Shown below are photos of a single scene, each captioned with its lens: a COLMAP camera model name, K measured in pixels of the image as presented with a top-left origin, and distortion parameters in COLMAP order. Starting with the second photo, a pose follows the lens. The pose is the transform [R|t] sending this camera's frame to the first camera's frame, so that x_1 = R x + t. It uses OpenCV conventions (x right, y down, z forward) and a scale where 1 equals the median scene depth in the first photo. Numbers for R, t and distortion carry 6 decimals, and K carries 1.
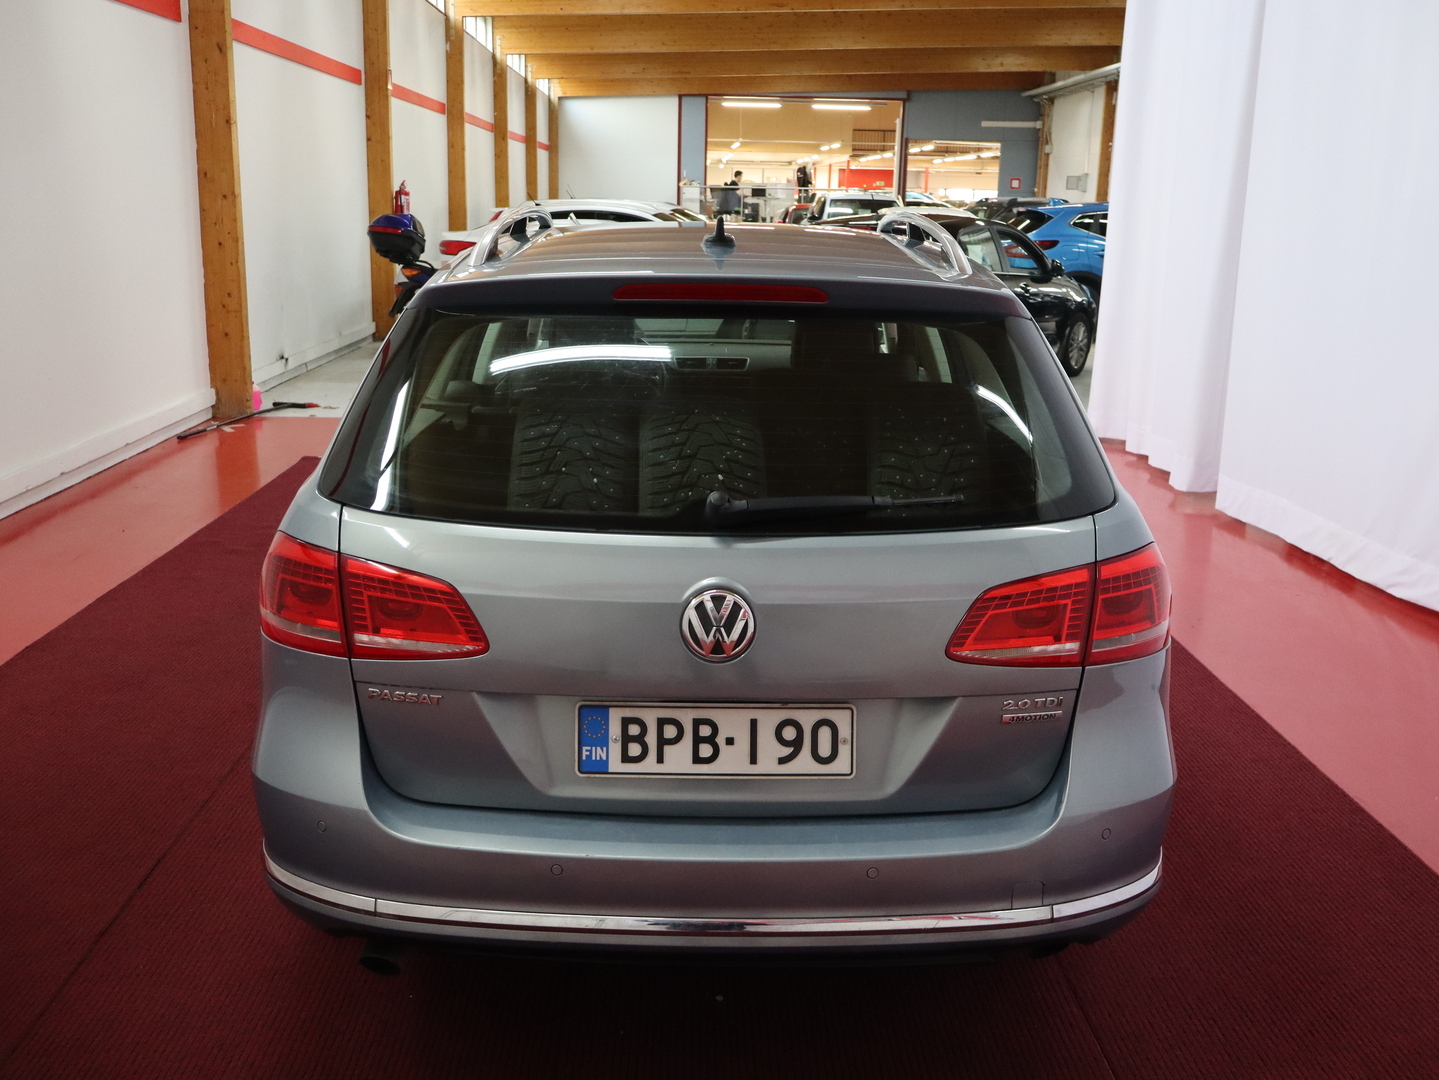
lens RADIAL K [[1345.3, 0, 719.5], [0, 1345.3, 540.0], [0, 0, 1]] dist [-0.004938, -0.003385]
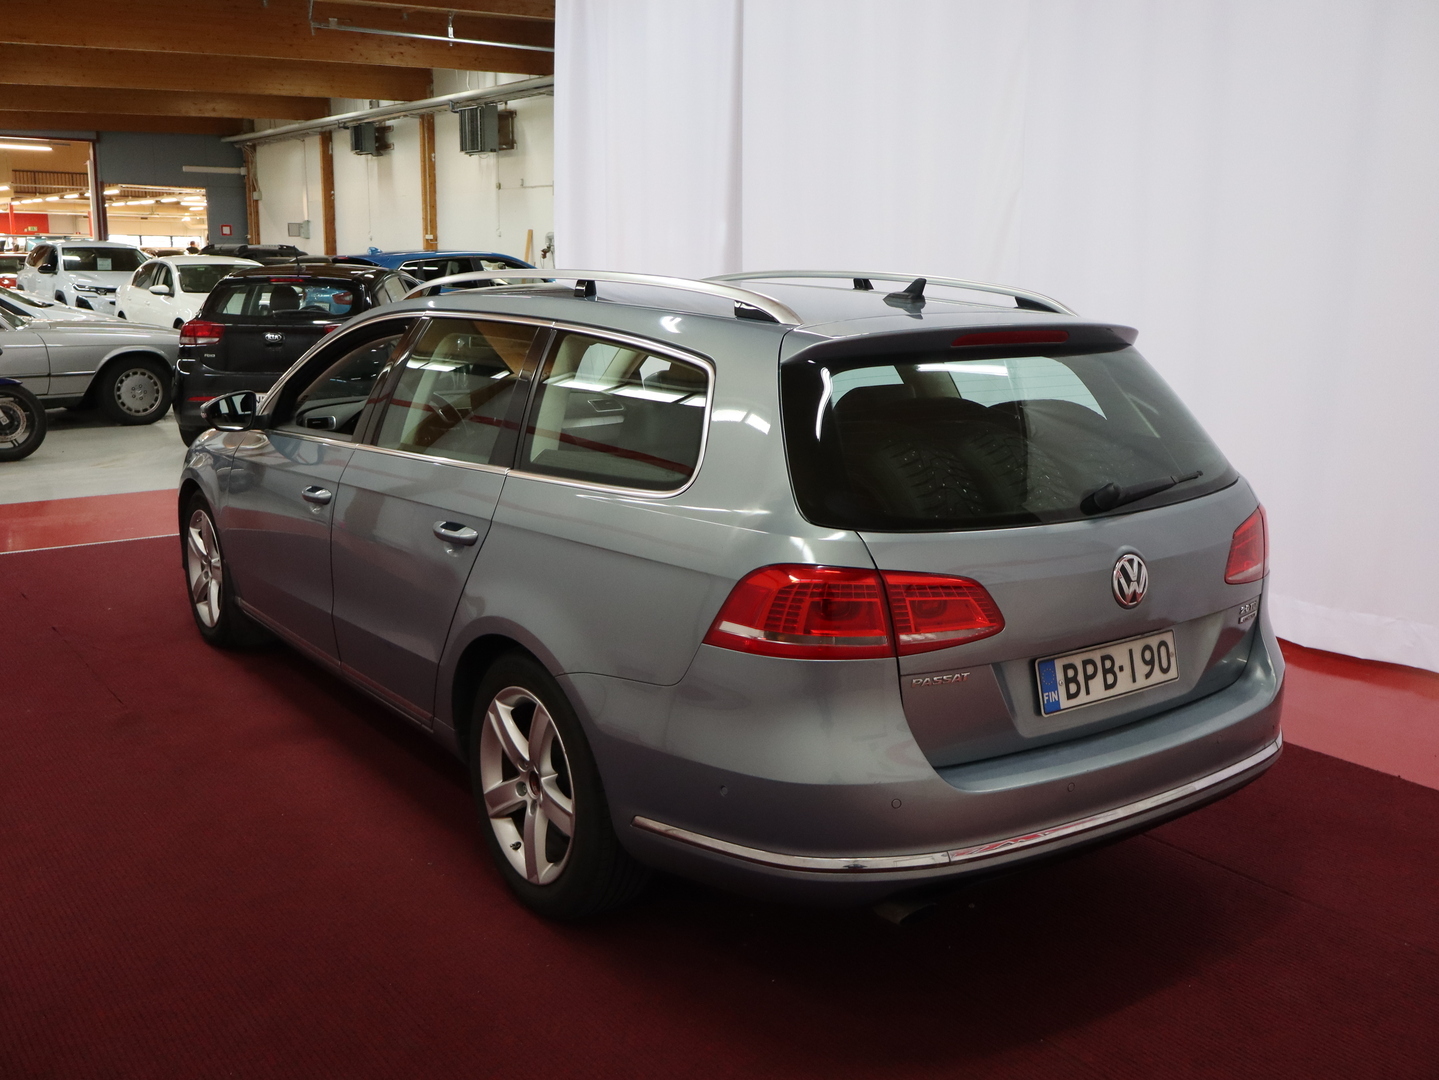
lens RADIAL K [[1331.4, 0, 719.5], [0, 1331.4, 540.0], [0, 0, 1]] dist [0.013143, -0.017731]
pose [[0.826418, -0.125700, 0.548847, -1.033529], [0.142085, 0.989772, 0.012740, -0.050884], [-0.544835, 0.067455, 0.835826, 0.099120]]
